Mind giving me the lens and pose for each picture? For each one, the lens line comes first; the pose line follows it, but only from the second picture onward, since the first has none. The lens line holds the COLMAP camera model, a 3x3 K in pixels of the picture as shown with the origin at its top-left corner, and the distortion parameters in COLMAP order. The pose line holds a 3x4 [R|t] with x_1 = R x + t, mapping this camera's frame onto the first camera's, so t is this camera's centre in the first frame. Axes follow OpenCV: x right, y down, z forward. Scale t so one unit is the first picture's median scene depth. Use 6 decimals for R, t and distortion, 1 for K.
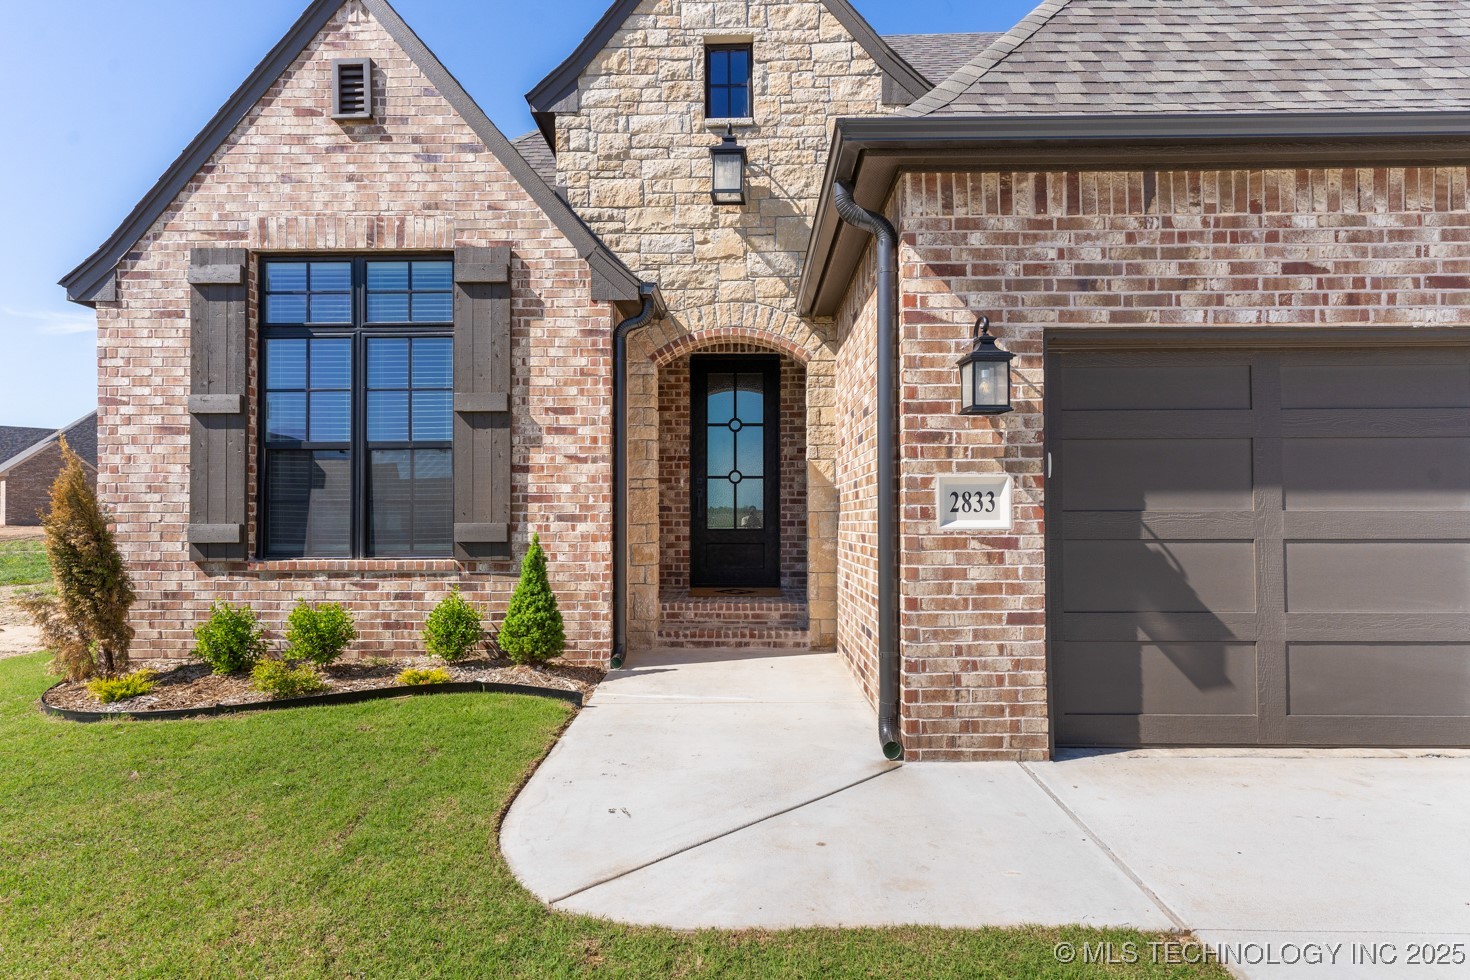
lens RADIAL K [[762.9, 0, 826.3], [0, 762.9, 492.7], [0, 0, 1]] dist [-0.002156, 0.002598]
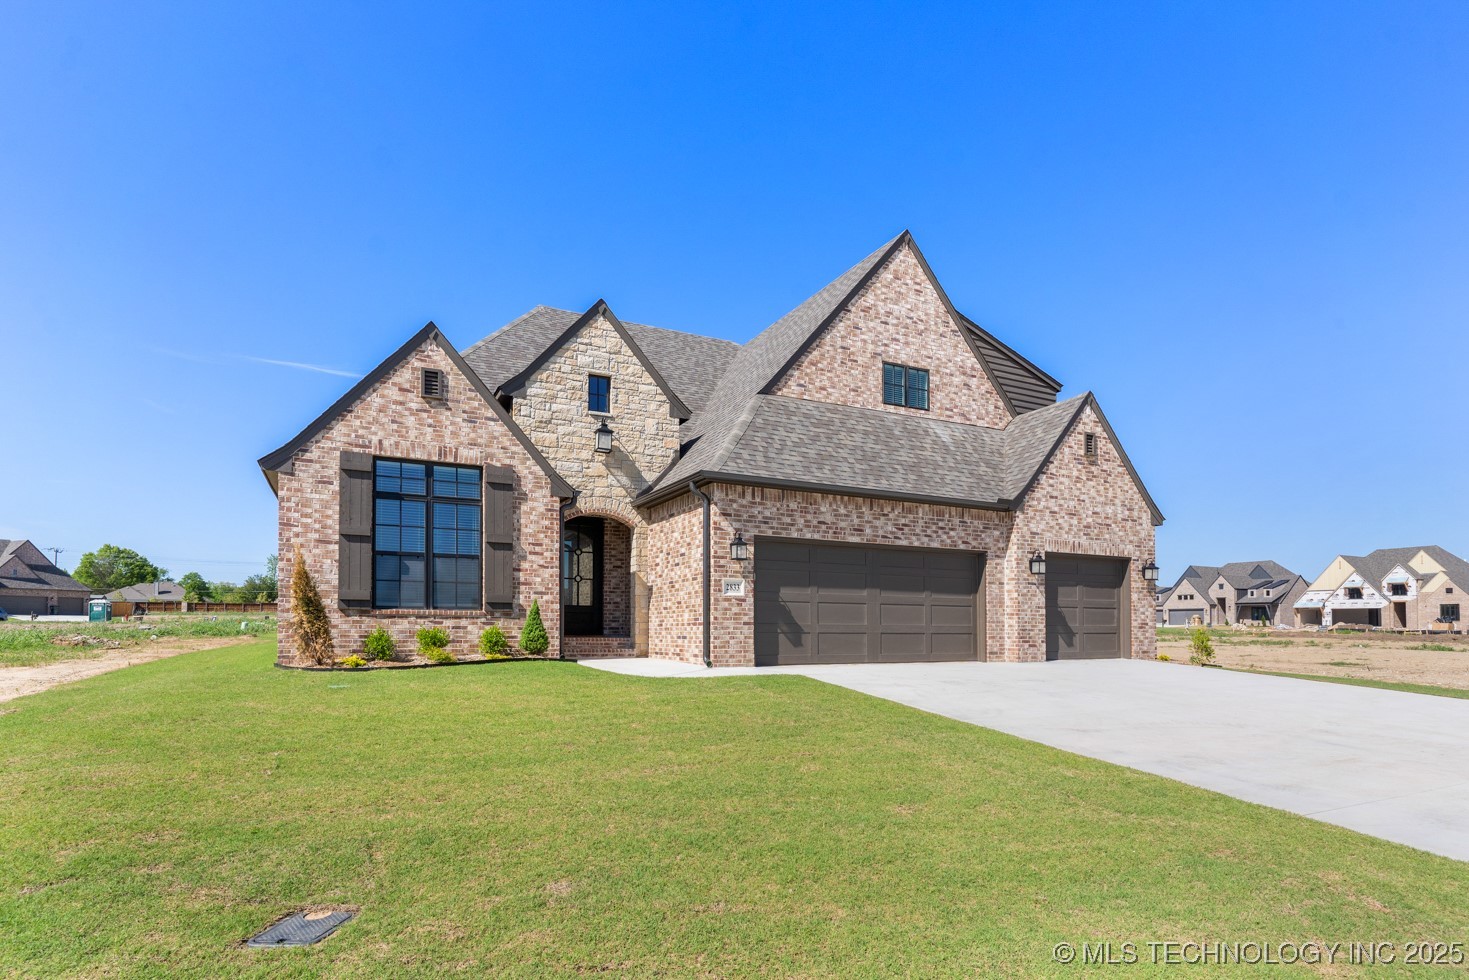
lens RADIAL K [[709.6, 0, 737.6], [0, 709.6, 495.4], [0, 0, 1]] dist [0.003957, -0.000255]
pose [[0.921295, 0.086395, 0.379146, -0.585515], [-0.025114, 0.986191, -0.163697, 0.073238], [-0.388053, 0.141291, 0.910742, -1.094797]]
